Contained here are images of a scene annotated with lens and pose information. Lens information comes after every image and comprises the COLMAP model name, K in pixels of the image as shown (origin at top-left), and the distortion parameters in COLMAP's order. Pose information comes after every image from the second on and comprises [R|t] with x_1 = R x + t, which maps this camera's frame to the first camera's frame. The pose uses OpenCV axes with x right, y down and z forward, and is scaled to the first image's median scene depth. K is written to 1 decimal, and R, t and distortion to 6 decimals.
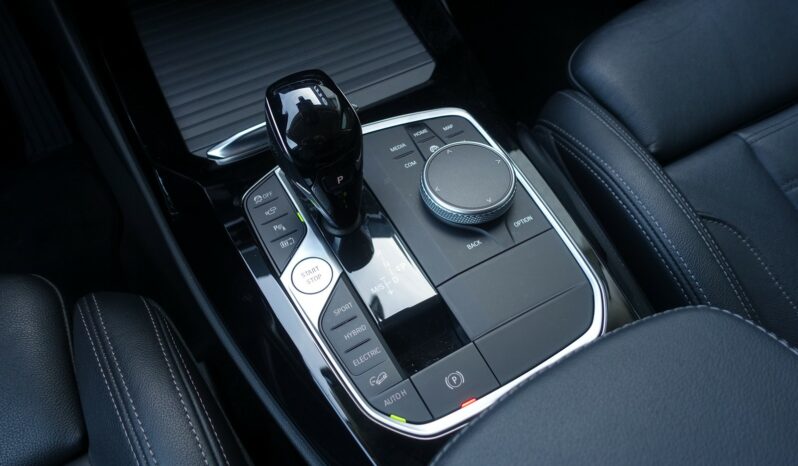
lens RADIAL K [[554.3, 0, 399.0], [0, 554.3, 233.0], [0, 0, 1]] dist [-0.006917, 0.000673]
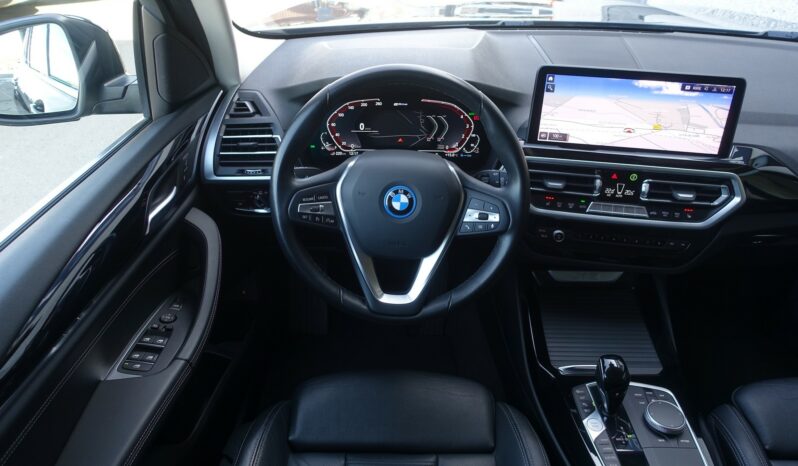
lens RADIAL K [[554.3, 0, 399.0], [0, 554.3, 233.0], [0, 0, 1]] dist [-0.006917, 0.000673]
pose [[0.877709, 0.274030, -0.393108, -0.180387], [-0.415238, 0.844386, -0.338510, 0.559400], [0.239173, 0.460347, 0.854913, -1.834130]]
